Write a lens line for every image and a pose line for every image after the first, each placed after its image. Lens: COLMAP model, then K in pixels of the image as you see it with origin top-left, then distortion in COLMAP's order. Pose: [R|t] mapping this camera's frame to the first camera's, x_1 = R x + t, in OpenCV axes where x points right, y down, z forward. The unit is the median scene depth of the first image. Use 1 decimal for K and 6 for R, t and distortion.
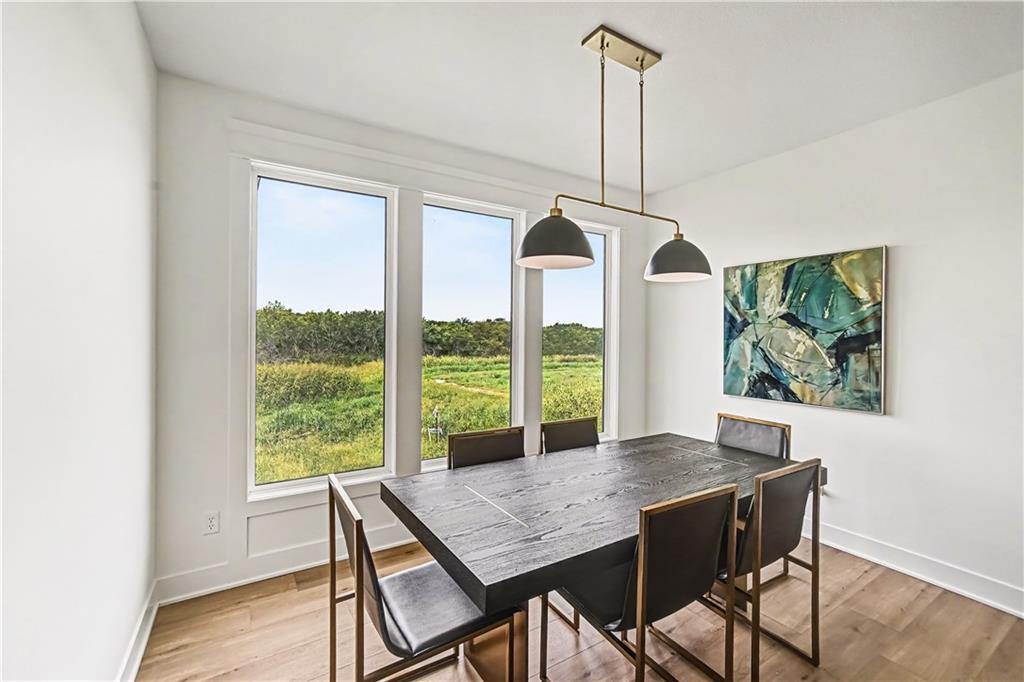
lens RADIAL K [[443.0, 0, 512.0], [0, 443.0, 341.0], [0, 0, 1]] dist [-0.002901, -0.000134]
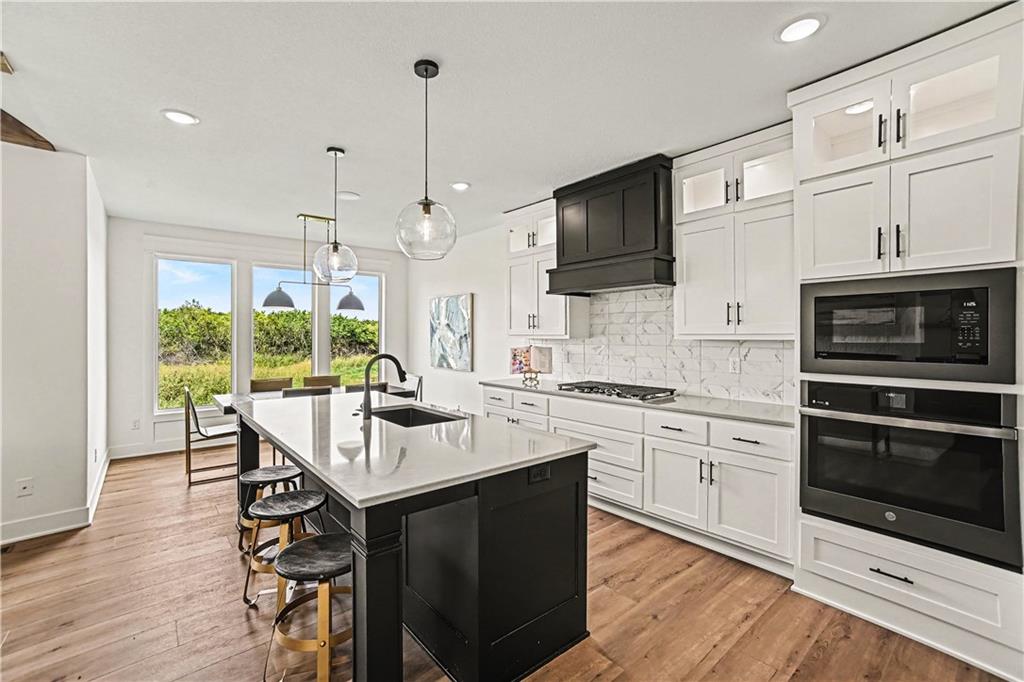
lens RADIAL K [[453.3, 0, 502.4], [0, 453.3, 338.6], [0, 0, 1]] dist [0.000548, 0.000349]
pose [[0.994453, -0.008460, 0.104842, 0.705412], [0.008807, 0.999957, -0.002847, 0.014201], [-0.104813, 0.003755, 0.994485, -1.124432]]
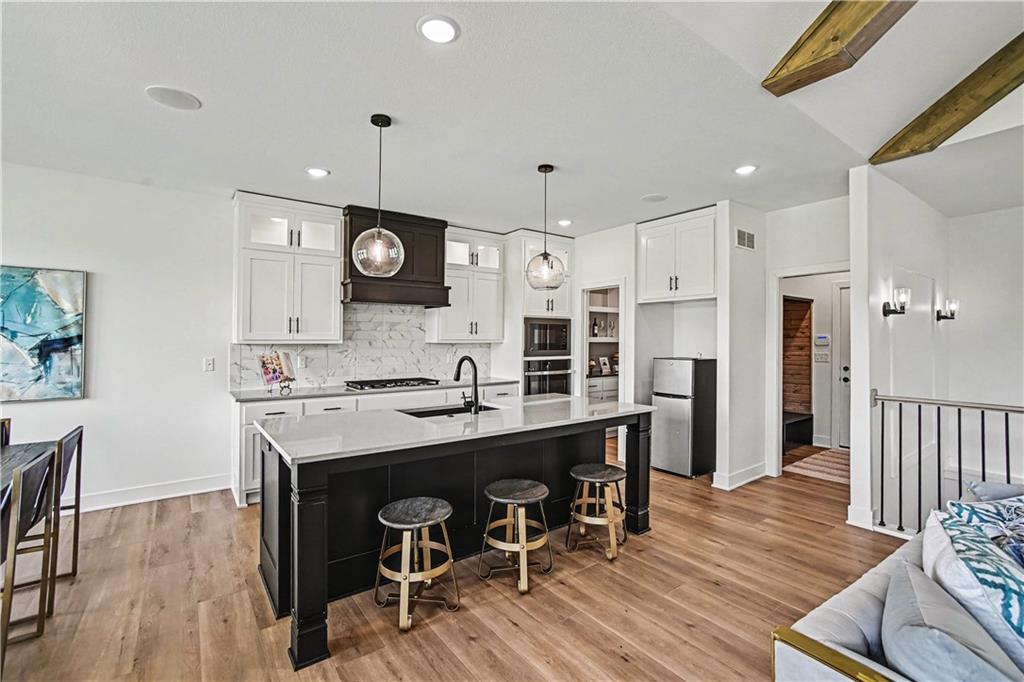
lens RADIAL K [[455.9, 0, 516.8], [0, 455.9, 334.9], [0, 0, 1]] dist [-0.000241, 0.000539]
pose [[-0.058461, 0.006092, 0.998271, -0.550029], [0.010057, 0.999934, -0.005513, -0.002167], [-0.998239, 0.009717, -0.058519, -0.196095]]
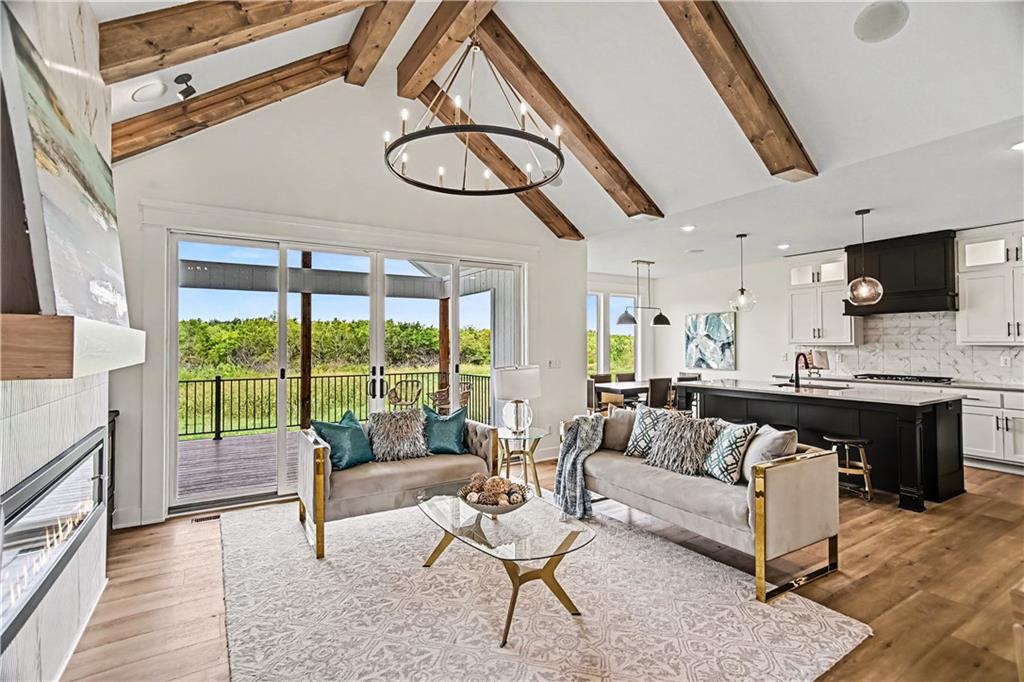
lens RADIAL K [[485.5, 0, 499.7], [0, 485.5, 339.1], [0, 0, 1]] dist [-0.038784, 0.033350]
pose [[0.999344, -0.009637, -0.034918, -0.541548], [0.008881, 0.999725, -0.021717, 0.018944], [0.035118, 0.021393, 0.999154, -2.042056]]
